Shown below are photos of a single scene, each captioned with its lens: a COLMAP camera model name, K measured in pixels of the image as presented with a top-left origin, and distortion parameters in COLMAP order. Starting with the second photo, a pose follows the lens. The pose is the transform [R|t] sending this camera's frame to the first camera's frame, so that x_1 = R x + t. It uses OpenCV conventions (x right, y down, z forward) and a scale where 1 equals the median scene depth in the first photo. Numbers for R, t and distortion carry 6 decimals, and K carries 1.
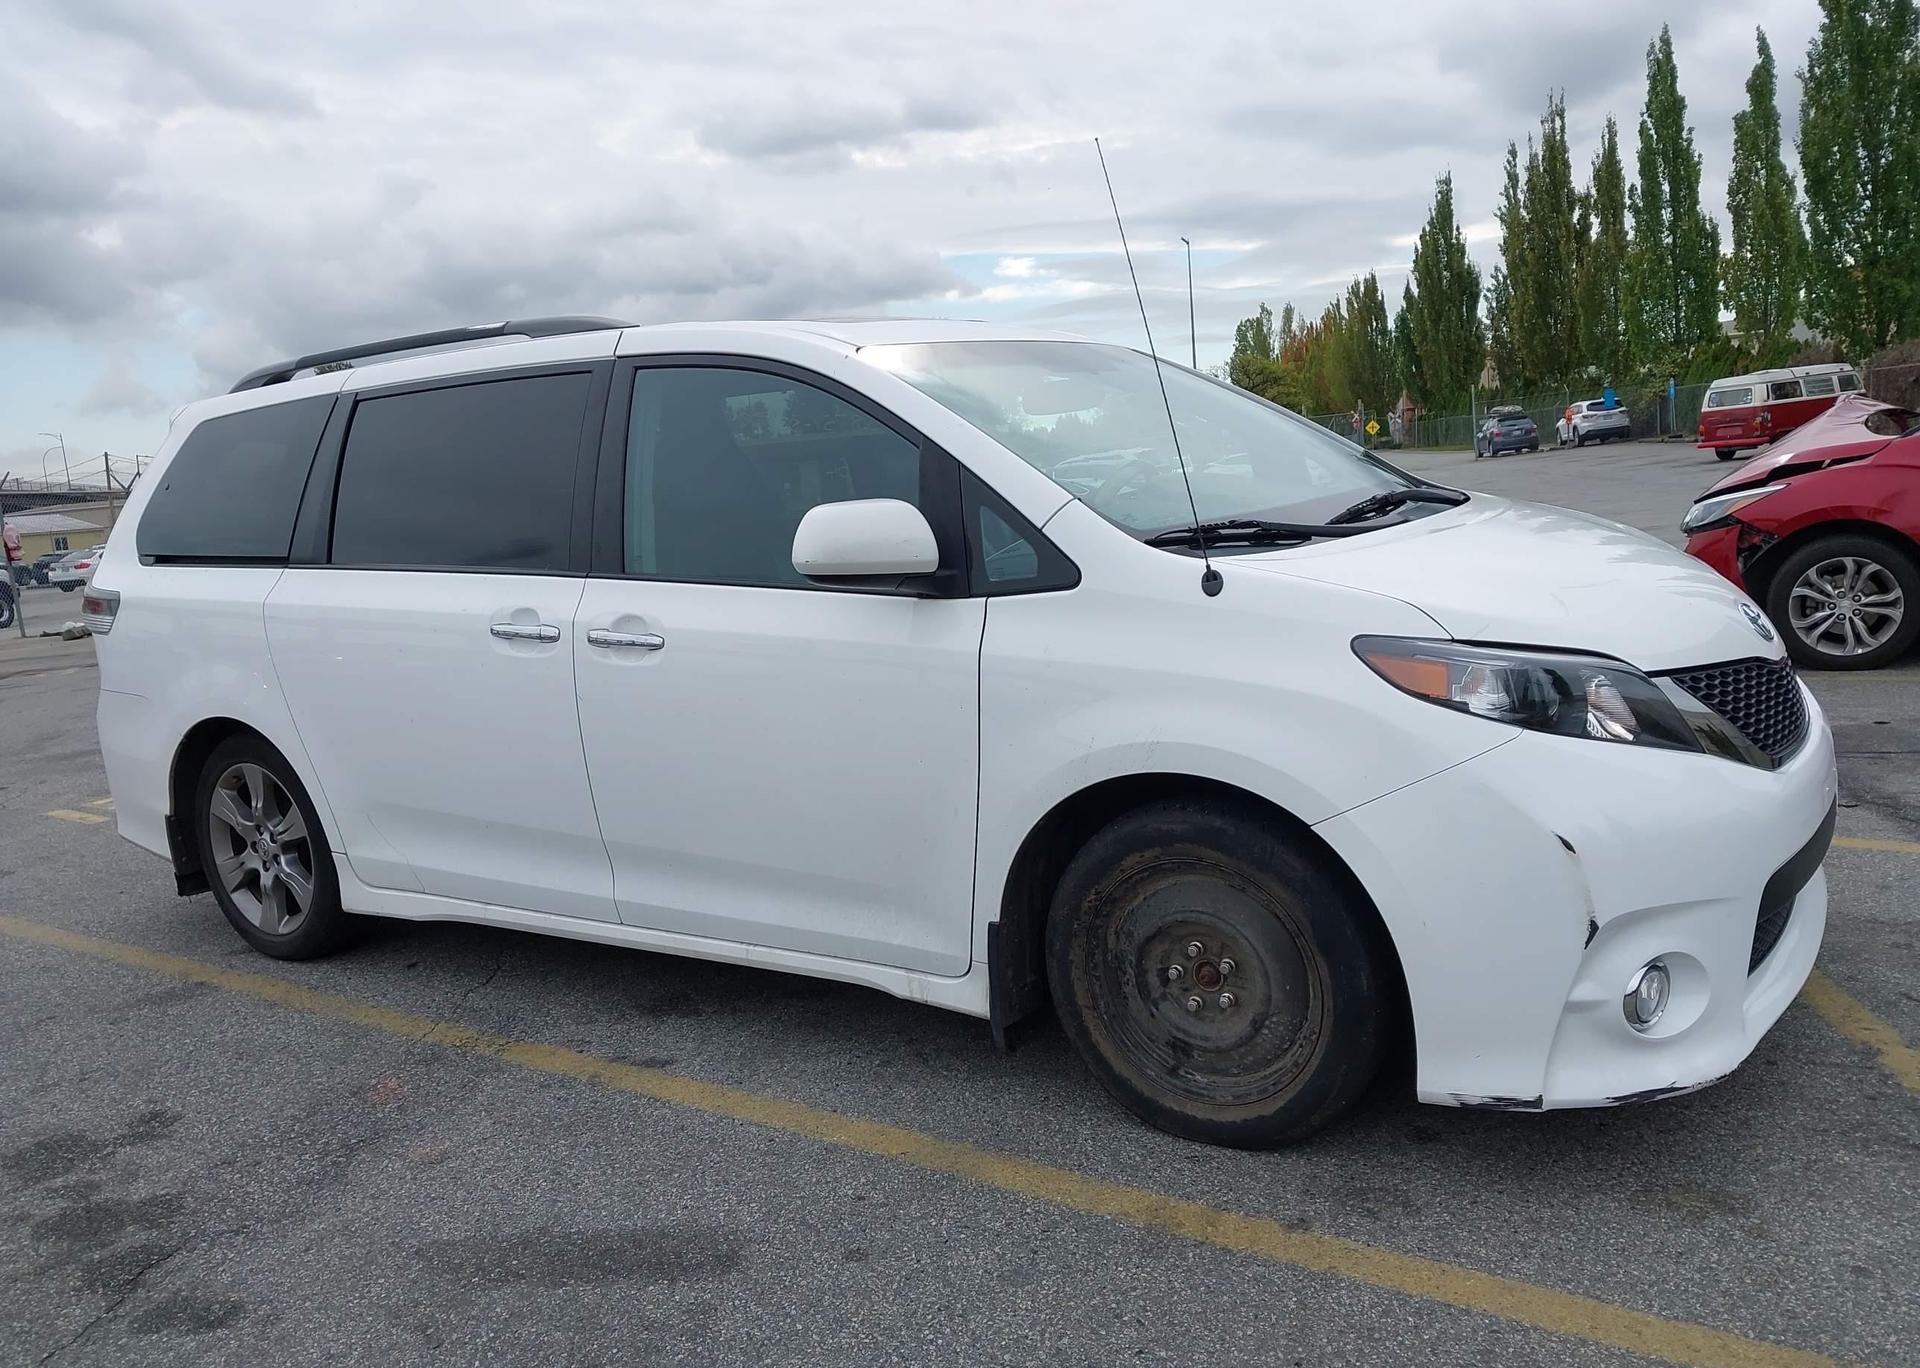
lens RADIAL K [[1521.1, 0, 967.7], [0, 1521.1, 690.9], [0, 0, 1]] dist [0.024379, -0.022724]
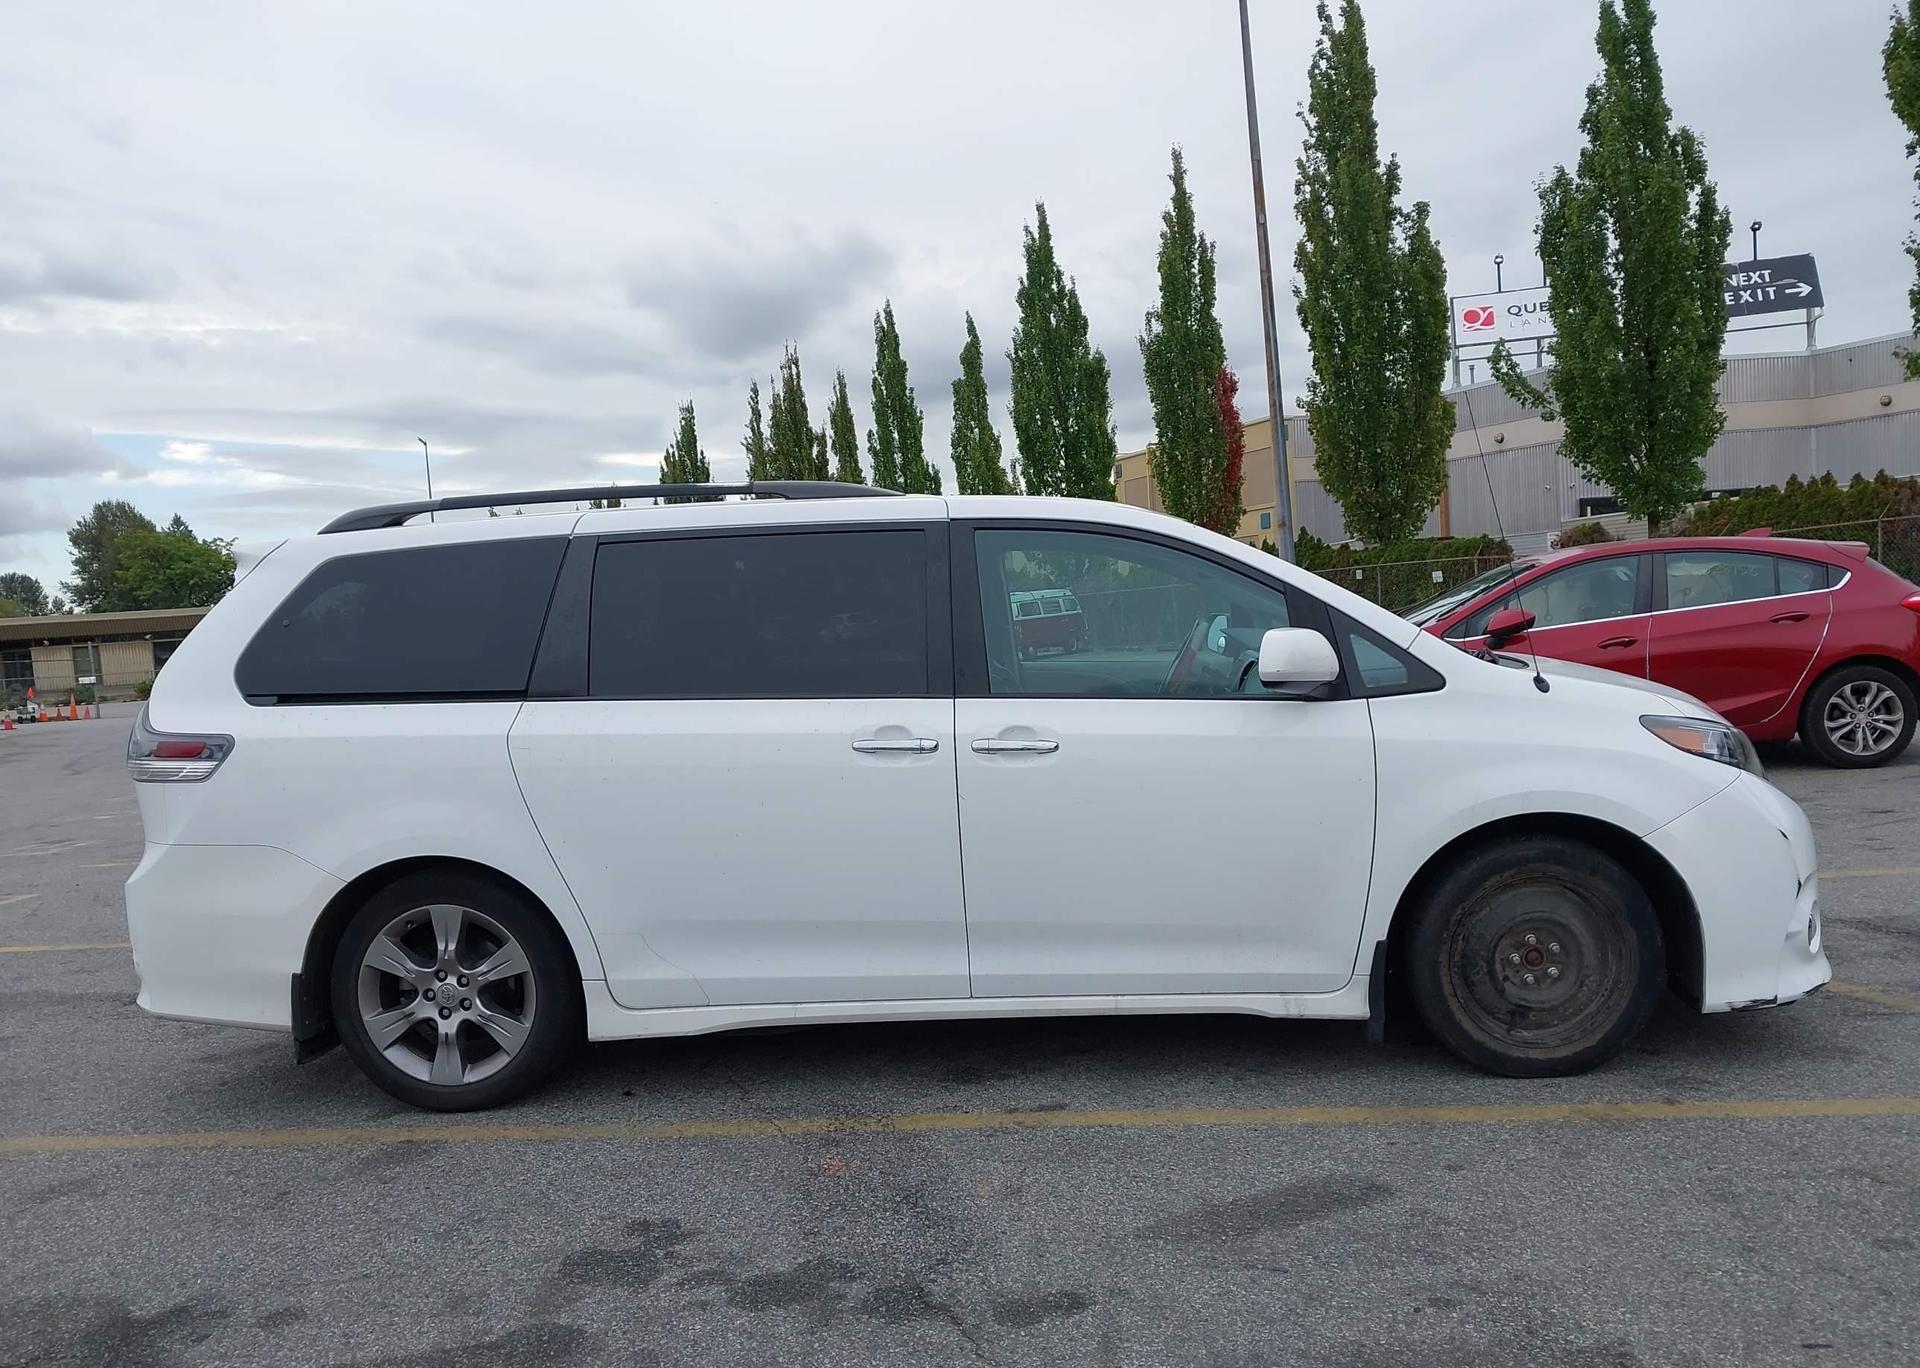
lens RADIAL K [[1521.1, 0, 970.8], [0, 1521.1, 691.9], [0, 0, 1]] dist [0.024379, -0.022724]
pose [[0.873652, 0.004939, 0.486527, -0.725602], [0.060139, 0.991184, -0.118054, 0.054318], [-0.482821, 0.132398, 0.865653, -0.018003]]
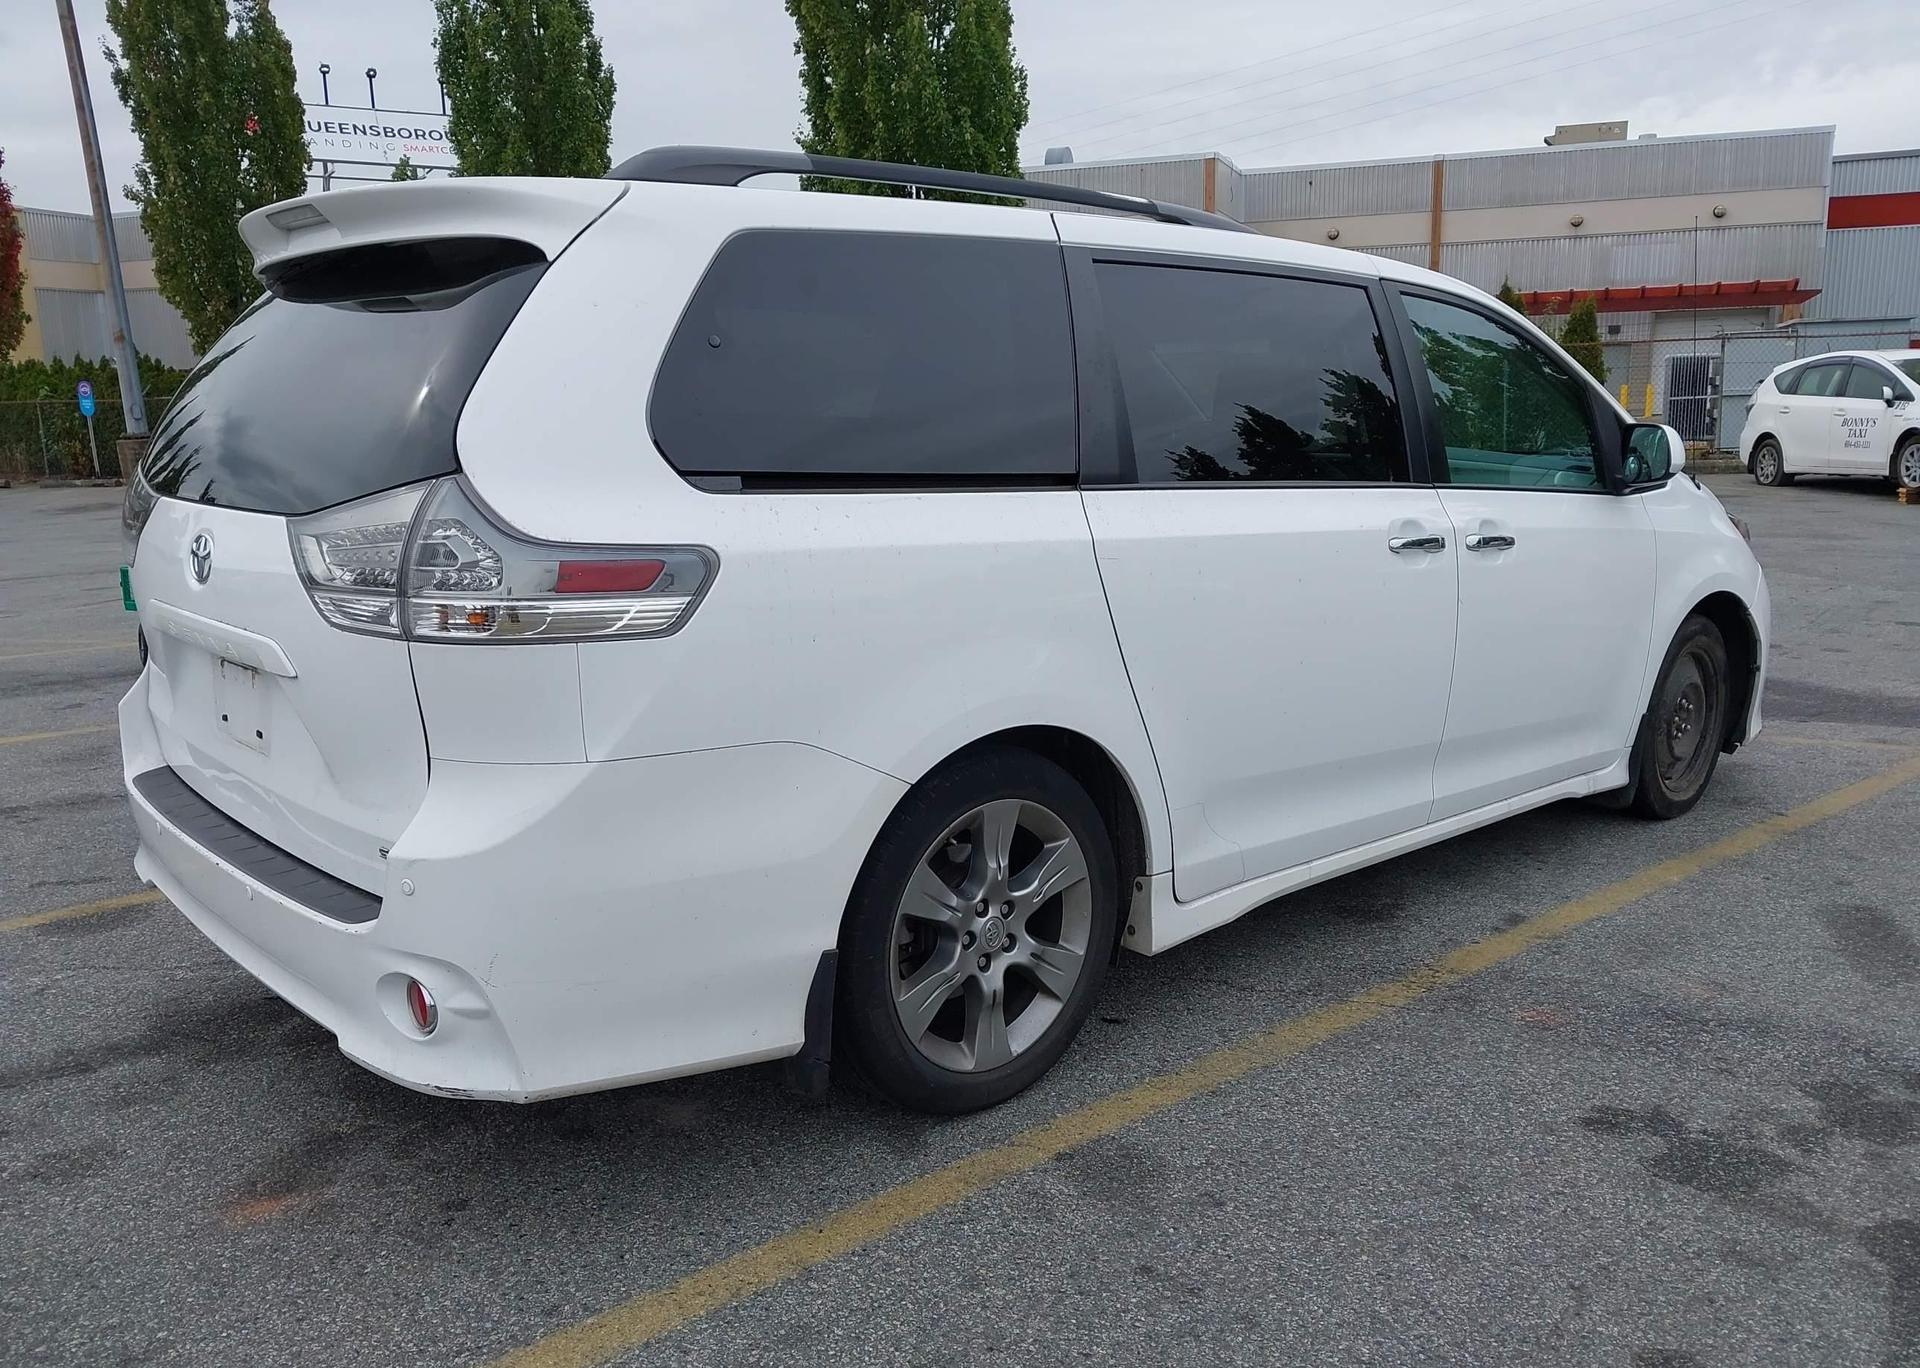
lens RADIAL K [[1521.1, 0, 974.3], [0, 1521.1, 686.6], [0, 0, 1]] dist [0.024379, -0.022724]
pose [[0.242243, -0.094592, 0.965594, -1.204871], [0.139009, 0.988352, 0.061947, -0.044179], [-0.960206, 0.119220, 0.252570, 0.944366]]
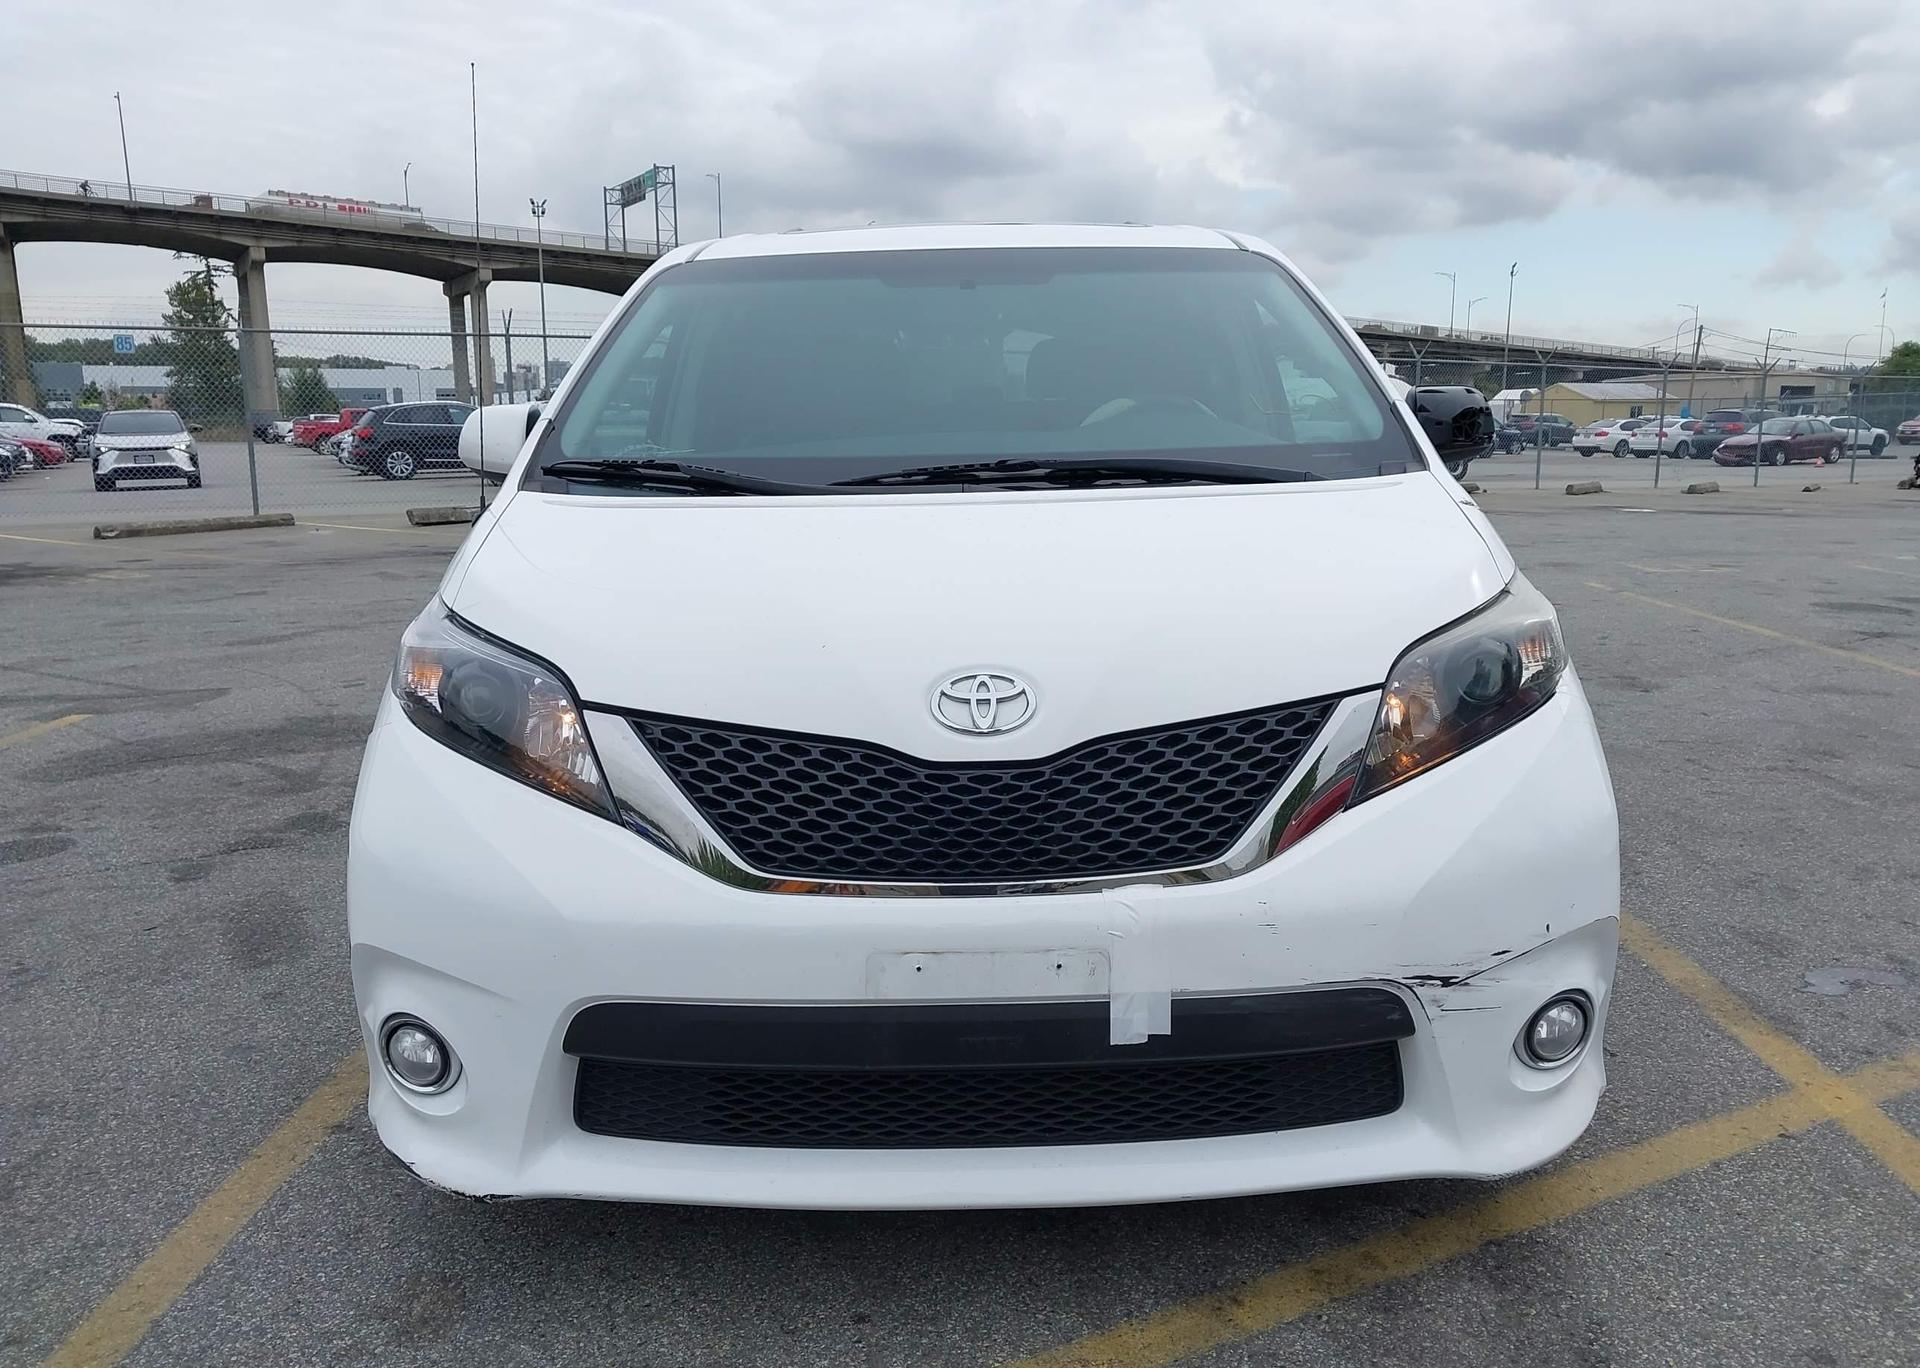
lens RADIAL K [[1521.1, 0, 977.9], [0, 1521.1, 695.1], [0, 0, 1]] dist [0.024379, -0.022724]
pose [[0.555638, 0.230798, -0.798748, 0.792126], [-0.164589, 0.972220, 0.166428, -0.120167], [0.814970, 0.038991, 0.578190, 0.475898]]
